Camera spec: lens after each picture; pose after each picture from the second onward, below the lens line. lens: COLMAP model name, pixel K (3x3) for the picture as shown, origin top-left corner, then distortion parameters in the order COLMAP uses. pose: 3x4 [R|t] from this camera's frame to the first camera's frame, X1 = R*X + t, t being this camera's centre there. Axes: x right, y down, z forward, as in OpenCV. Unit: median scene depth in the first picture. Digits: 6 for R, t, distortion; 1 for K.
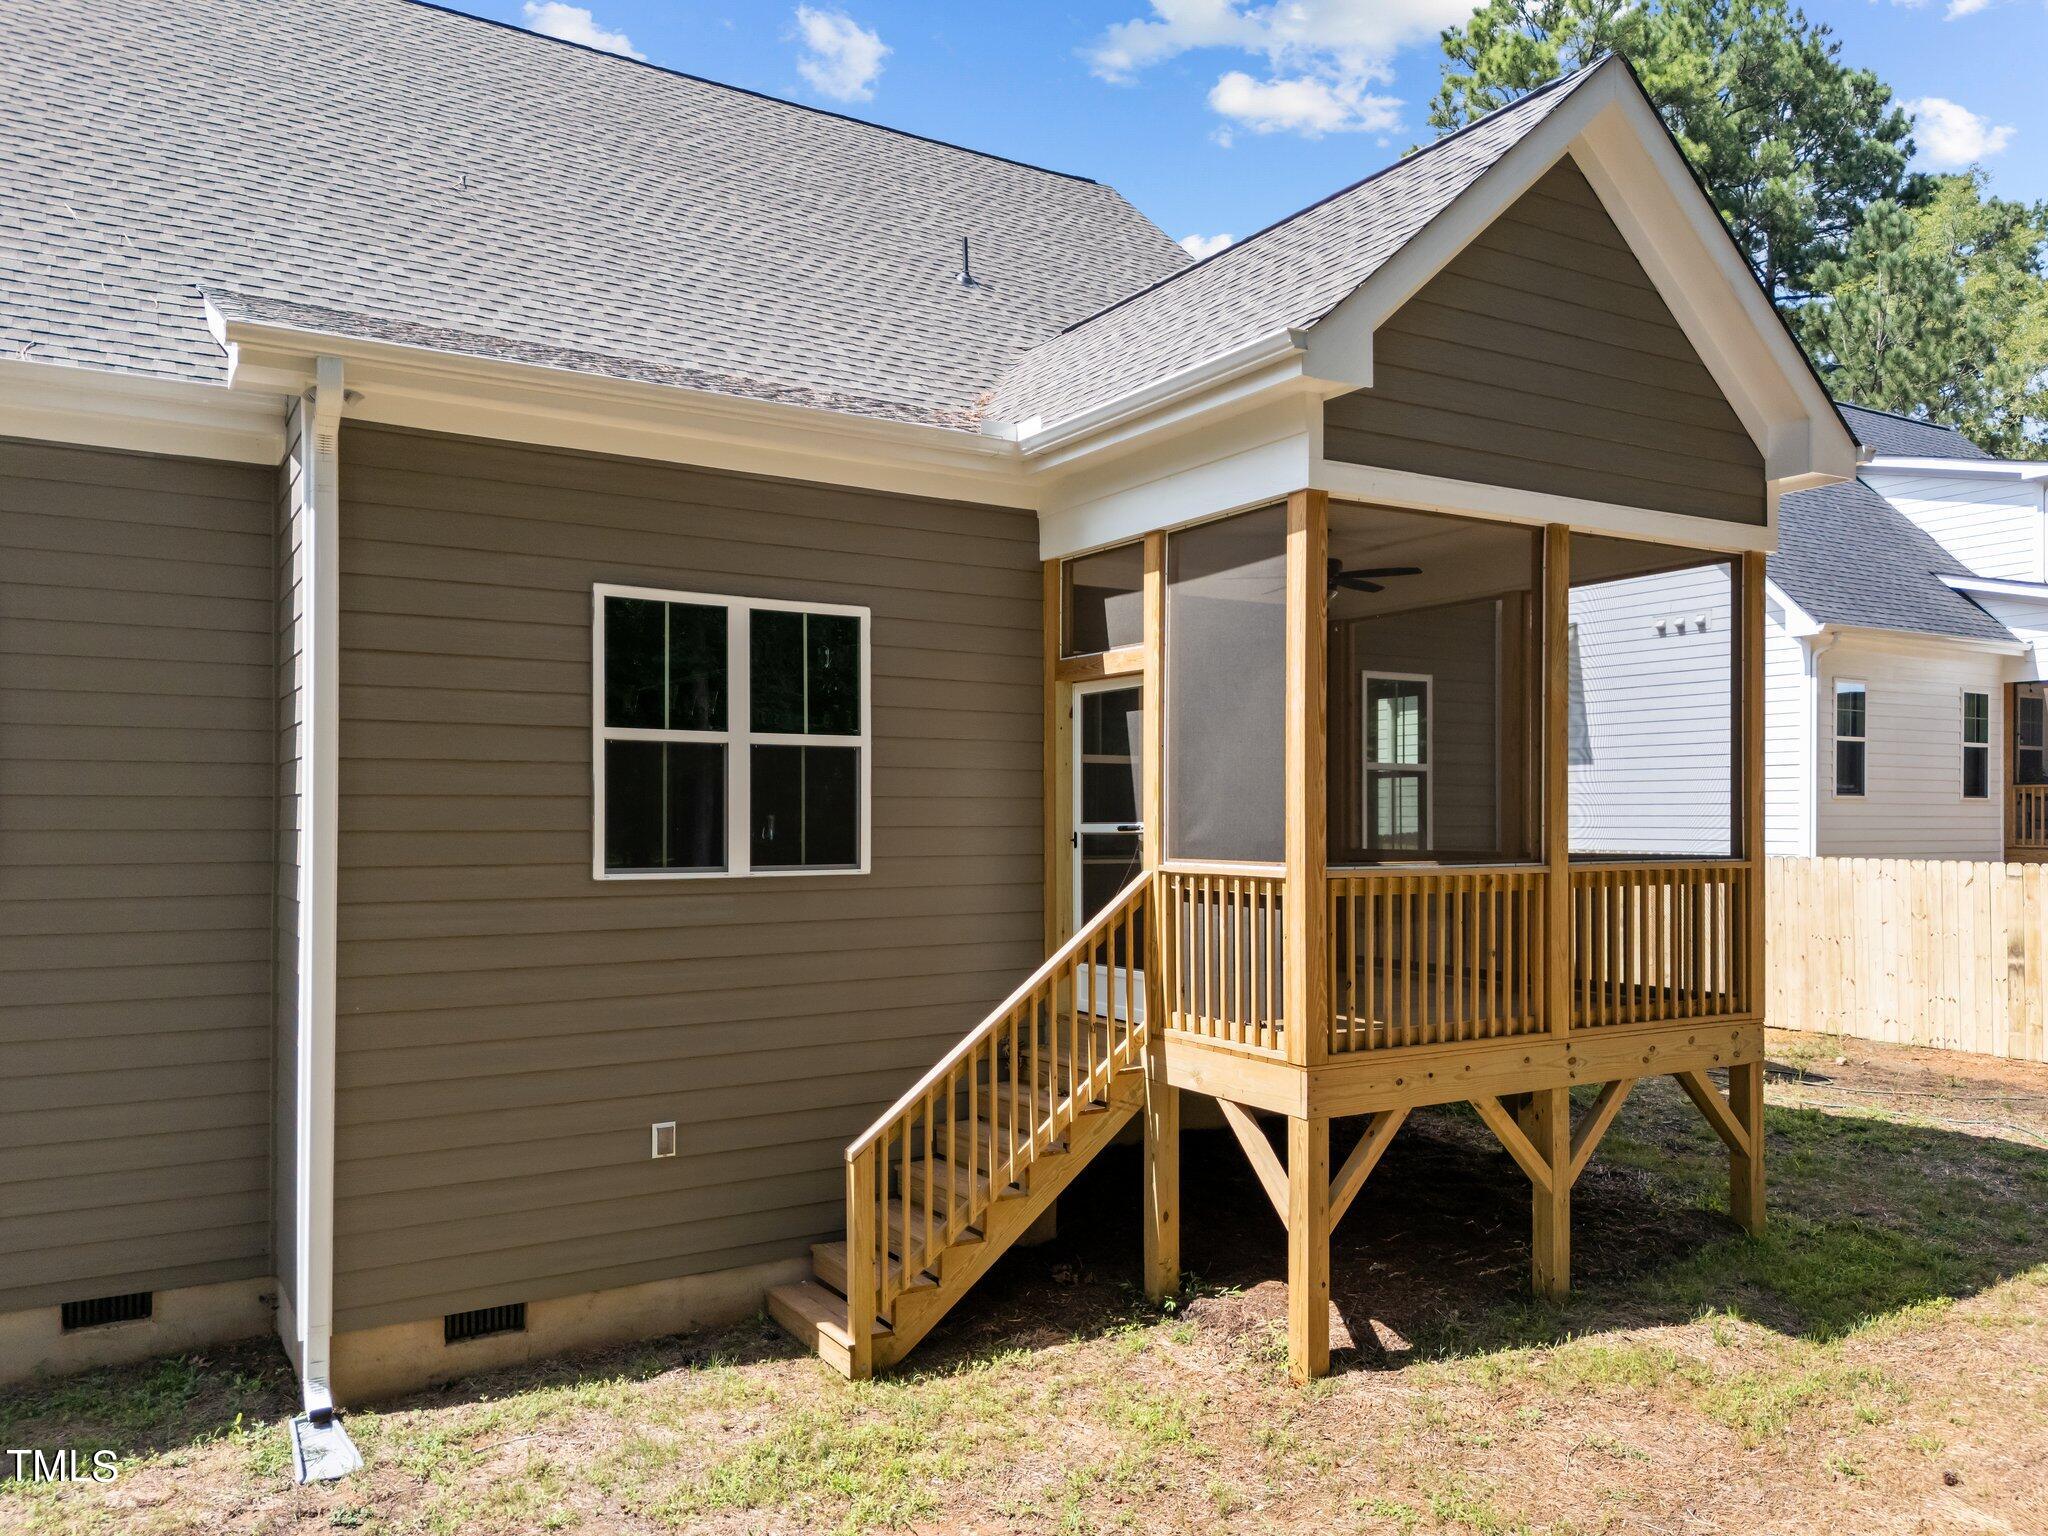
lens RADIAL K [[1535.4, 0, 1028.3], [0, 1535.4, 811.6], [0, 0, 1]] dist [0.045207, -0.037255]
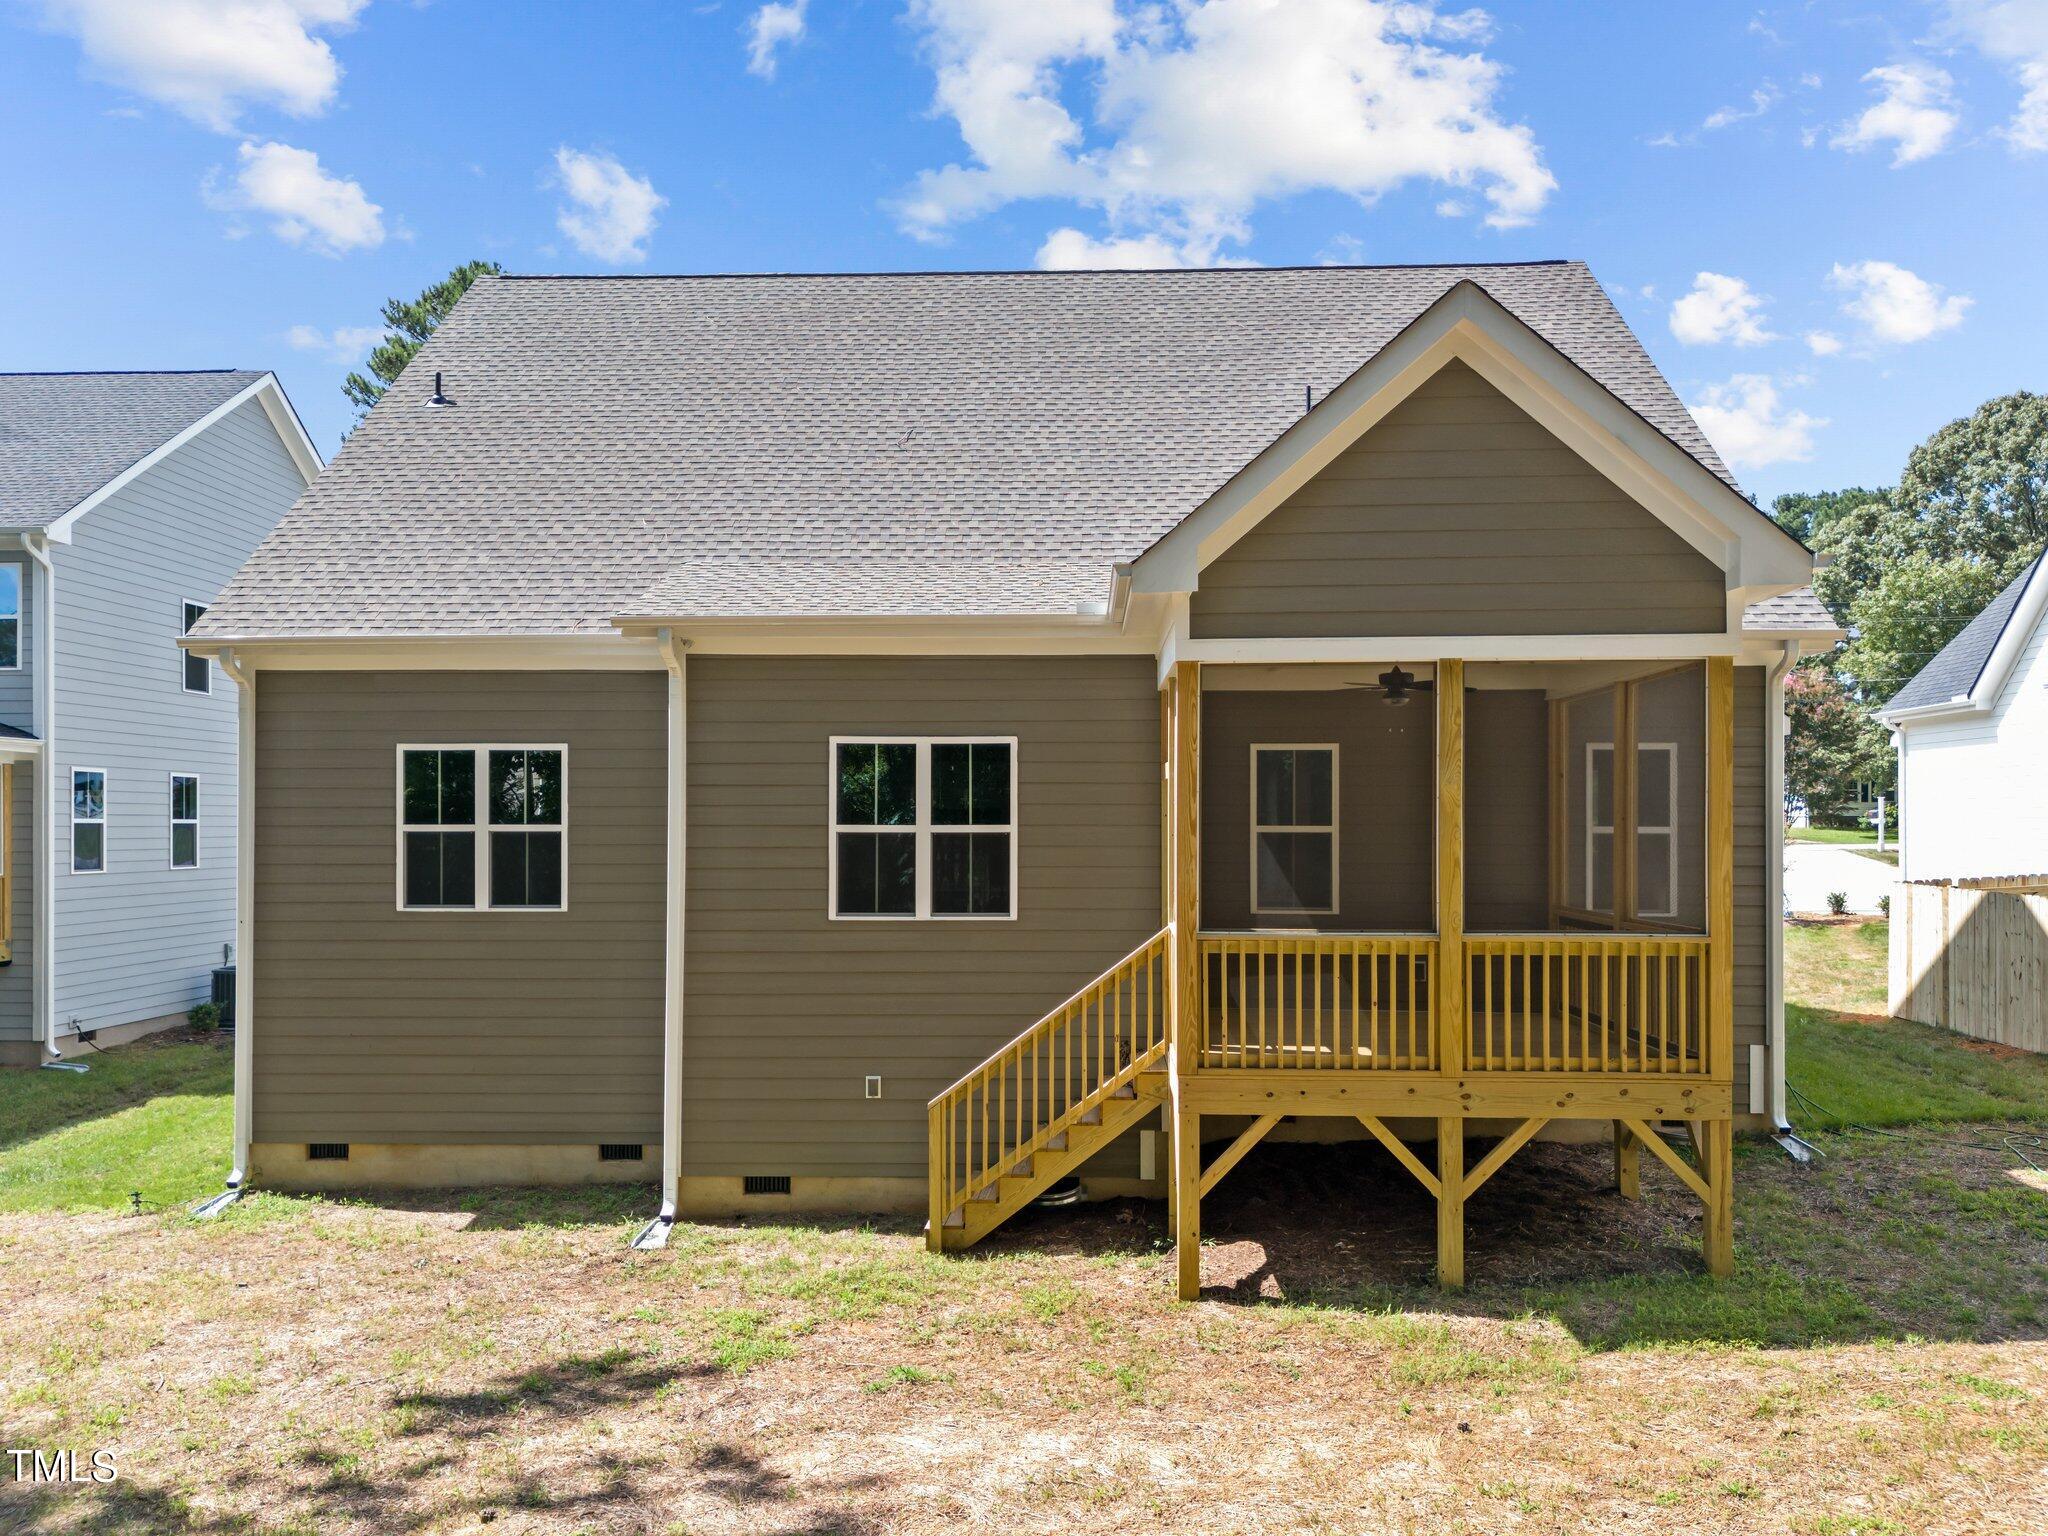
lens RADIAL K [[1535.4, 0, 1034.0], [0, 1535.4, 781.3], [0, 0, 1]] dist [0.045207, -0.037255]
pose [[0.831185, -0.013748, -0.555826, 0.793197], [0.003261, 0.999798, -0.019853, -0.068224], [0.555987, 0.014690, 0.831061, -0.218877]]
